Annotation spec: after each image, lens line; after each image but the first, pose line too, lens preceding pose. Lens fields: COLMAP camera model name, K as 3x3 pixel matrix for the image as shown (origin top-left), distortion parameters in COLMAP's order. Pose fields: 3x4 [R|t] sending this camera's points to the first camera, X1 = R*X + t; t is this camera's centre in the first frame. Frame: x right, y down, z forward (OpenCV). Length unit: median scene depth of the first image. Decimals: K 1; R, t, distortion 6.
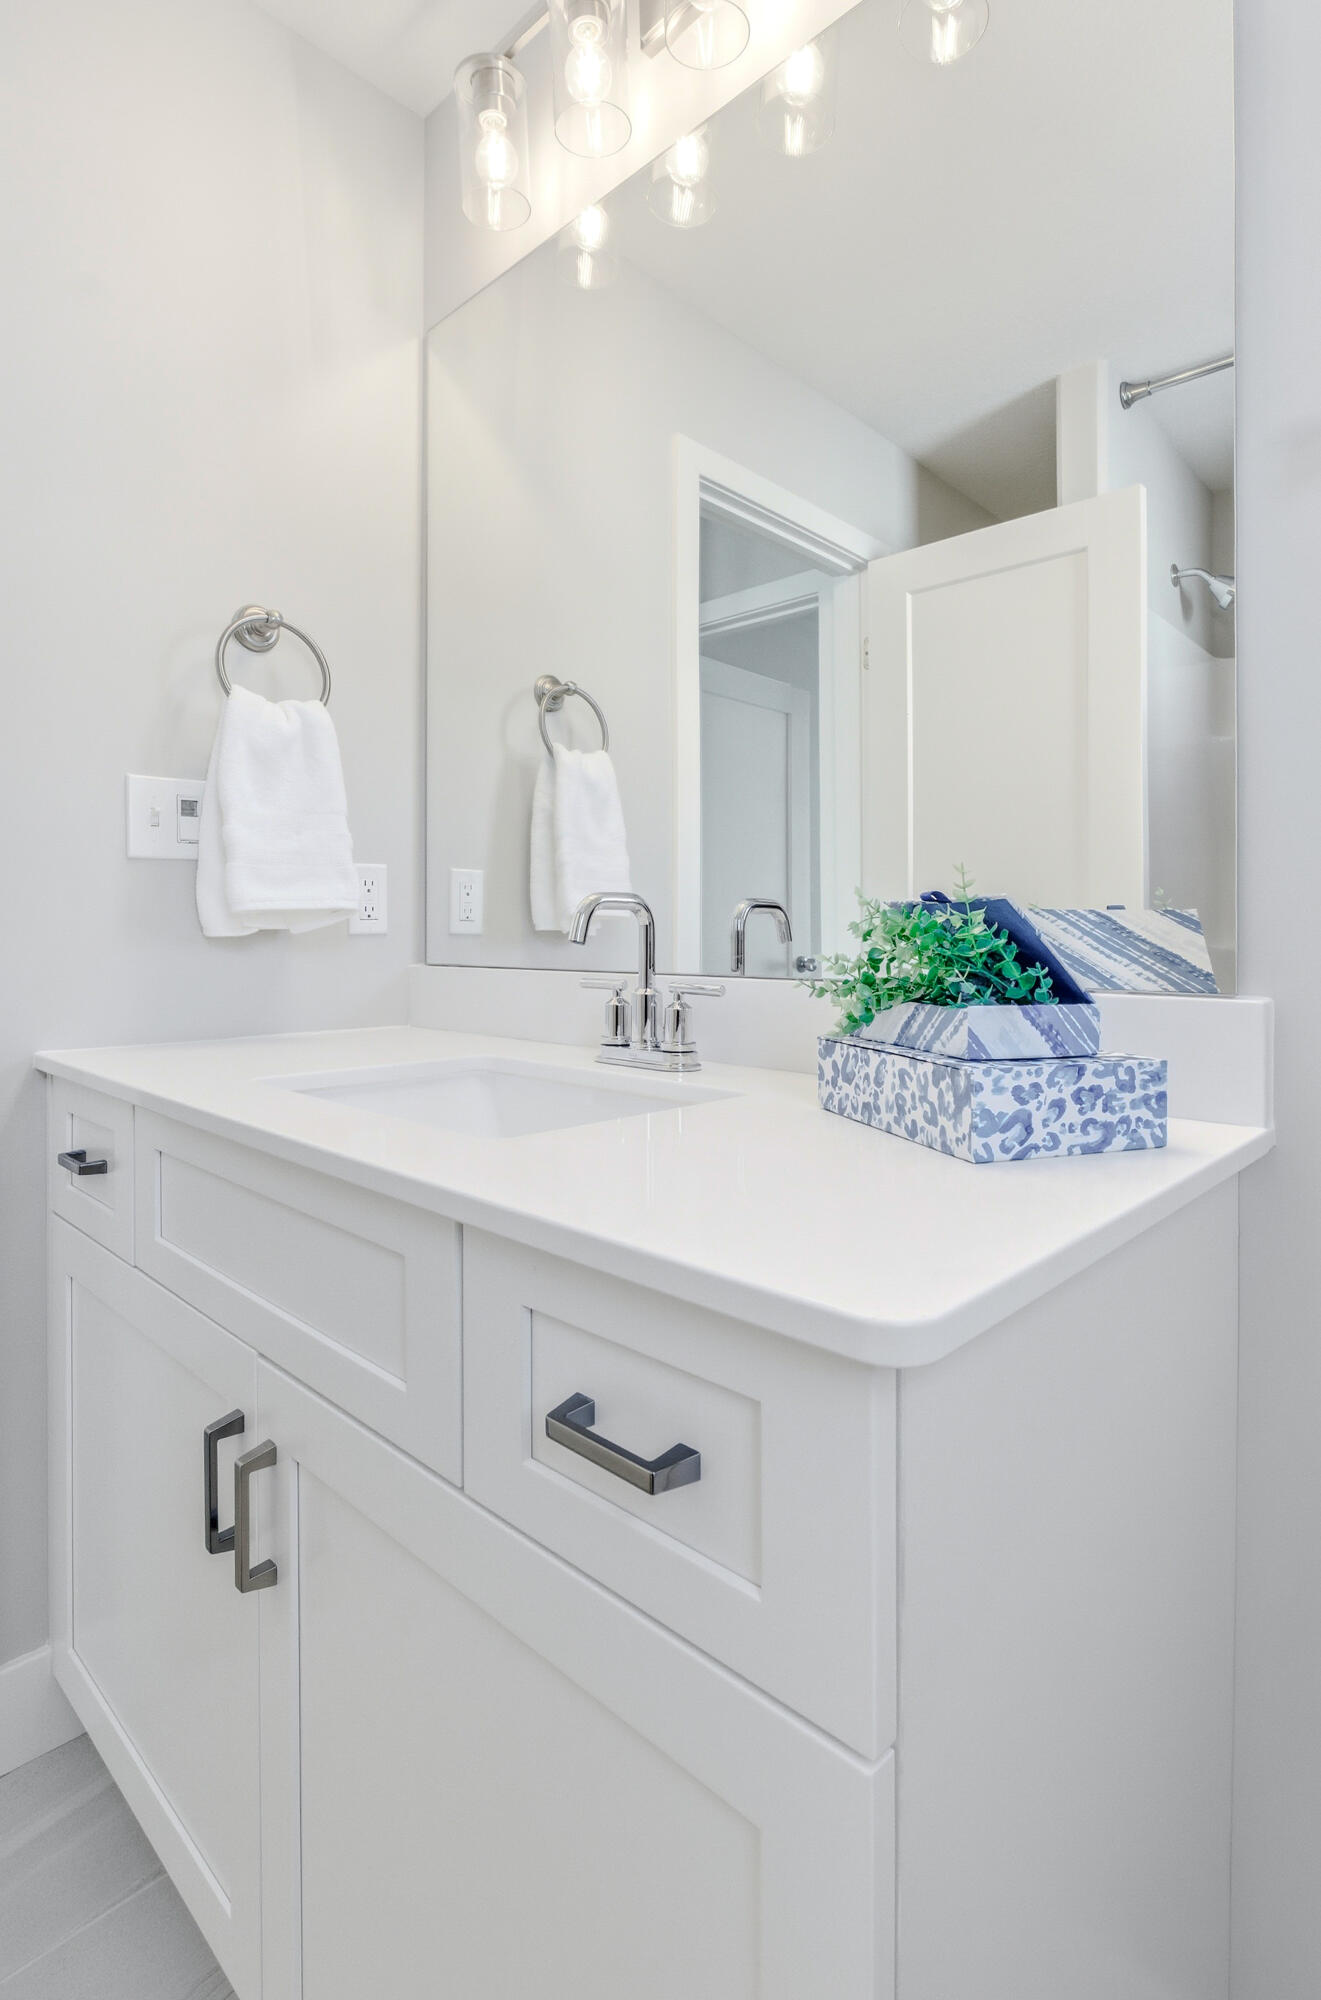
lens RADIAL K [[967.2, 0, 642.1], [0, 967.2, 922.0], [0, 0, 1]] dist [-0.013112, -0.000866]
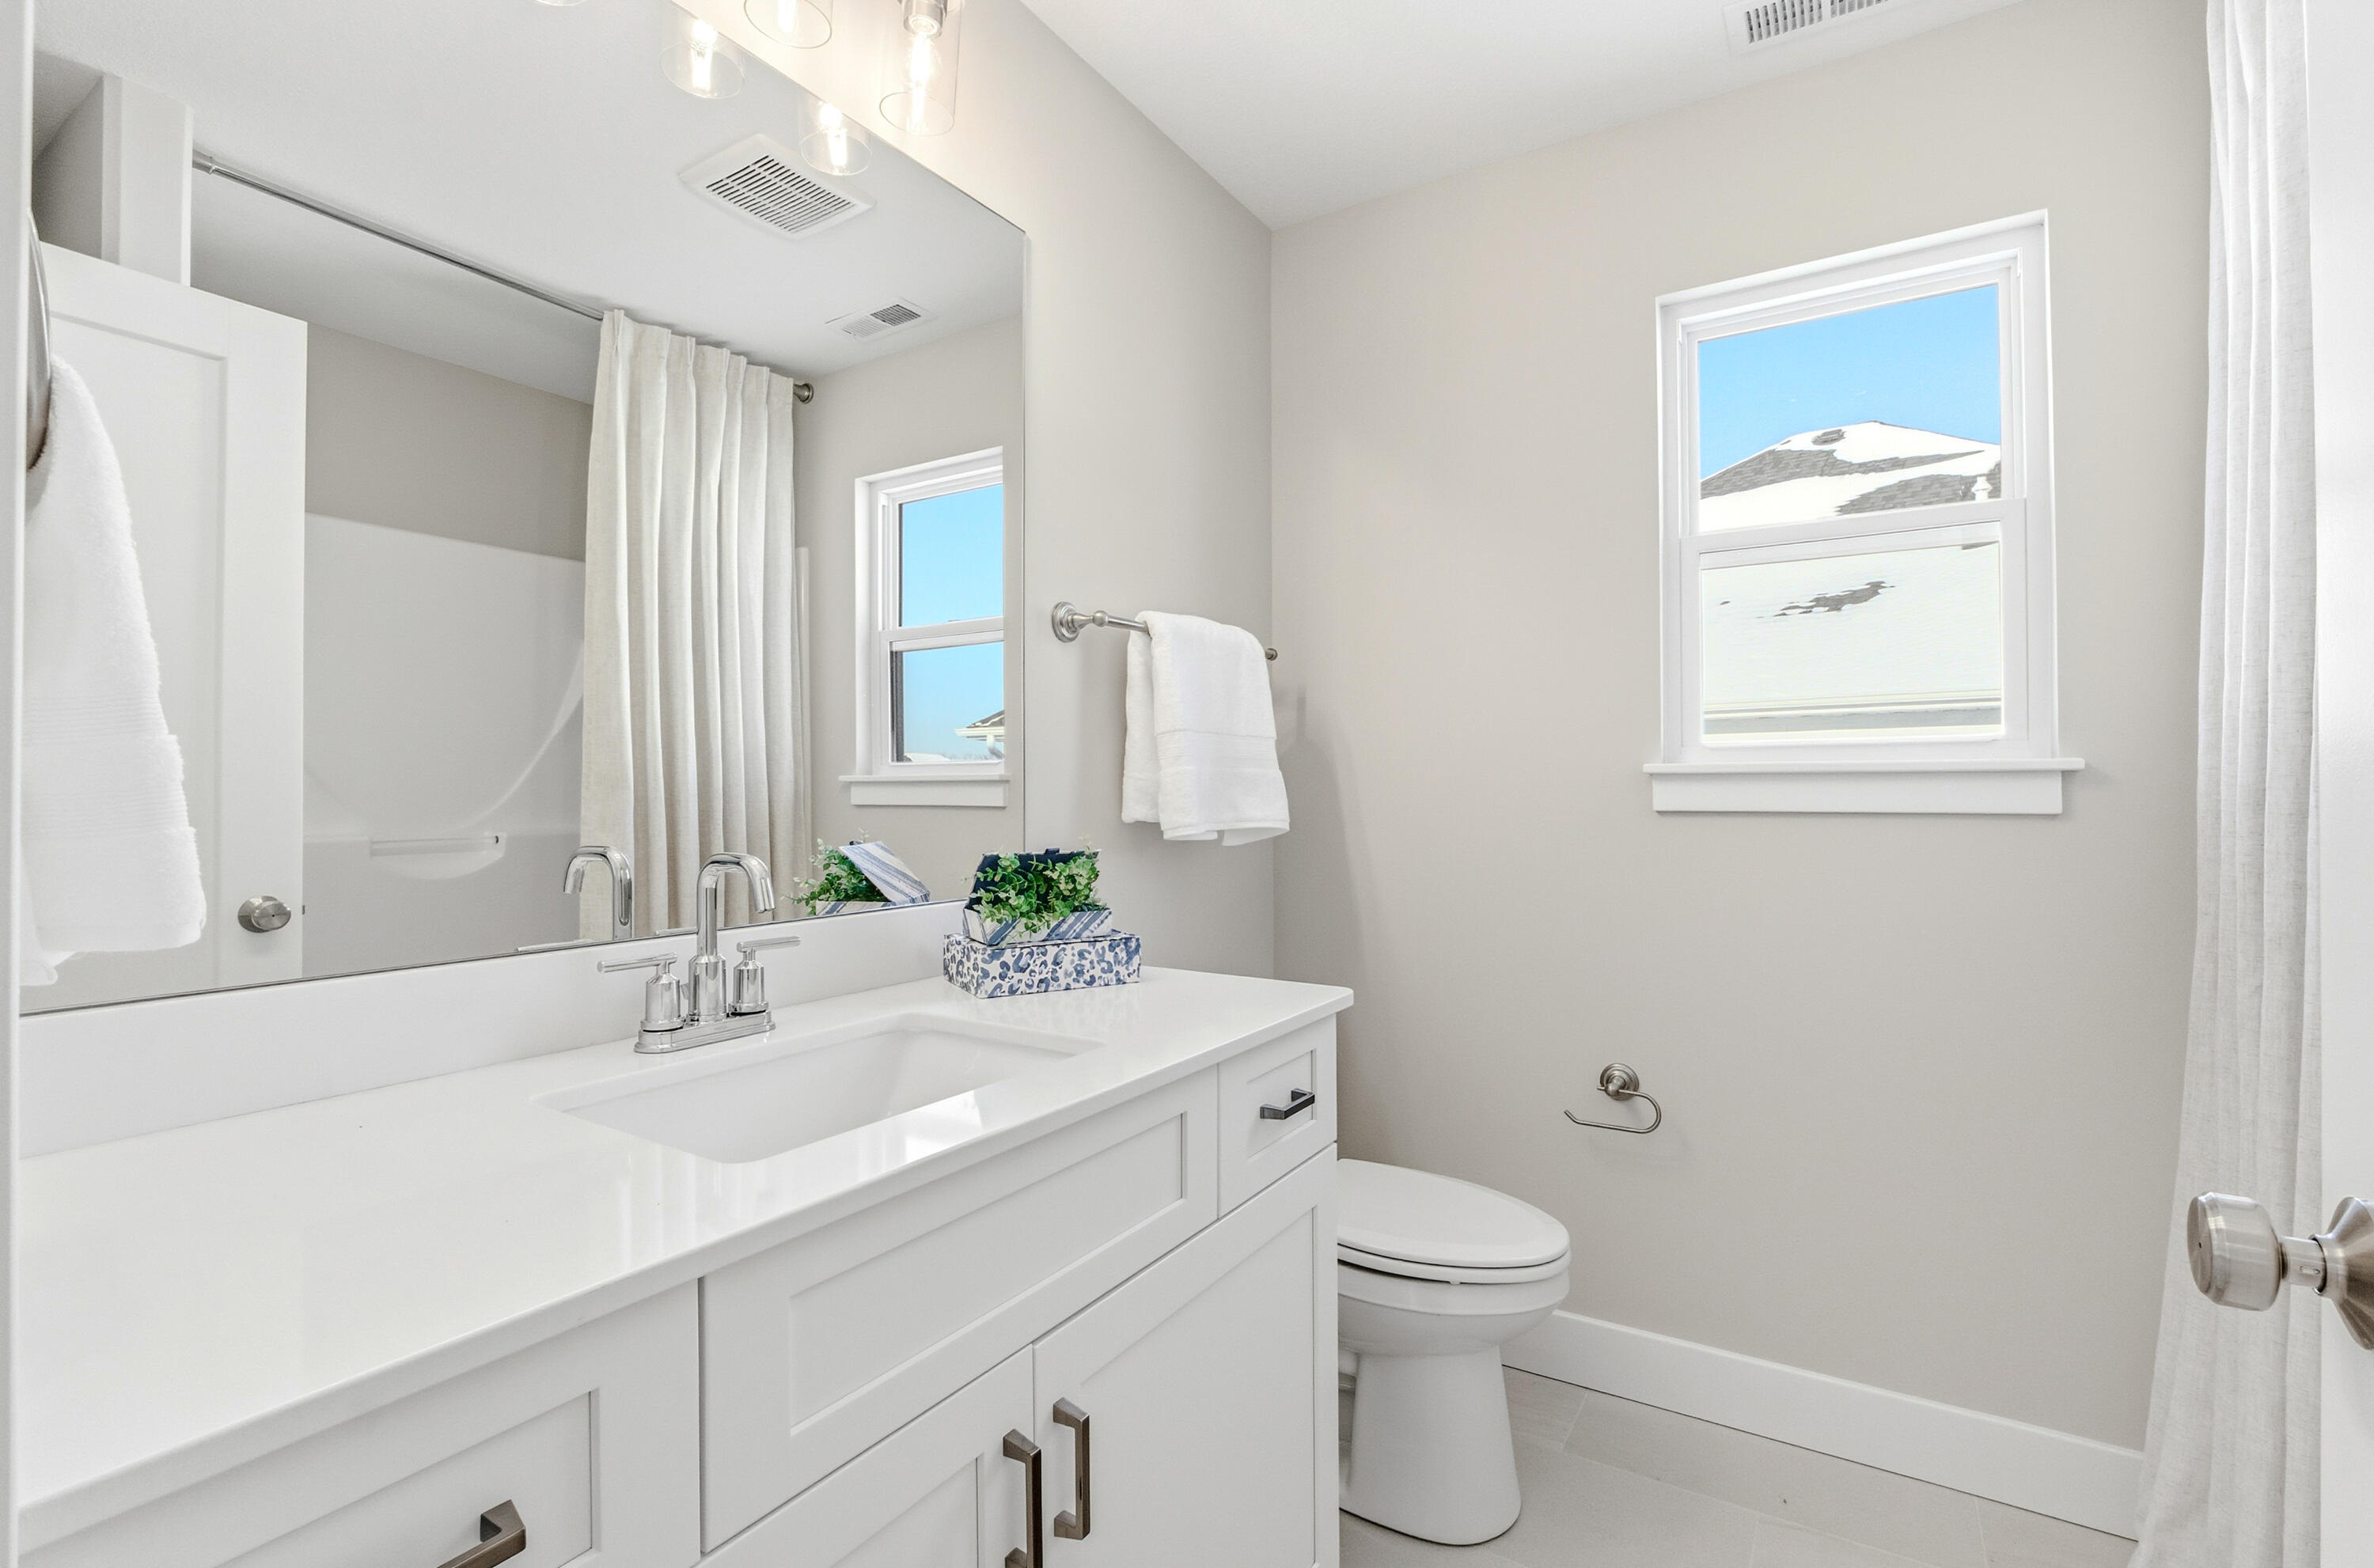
lens RADIAL K [[1101.8, 0, 1179.4], [0, 1101.8, 796.3], [0, 0, 1]] dist [-0.011498, 0.000837]
pose [[-0.207058, -0.003307, 0.978323, -1.720838], [-0.004920, 0.999985, 0.002339, -0.133278], [-0.978316, -0.004329, -0.207071, 1.223582]]
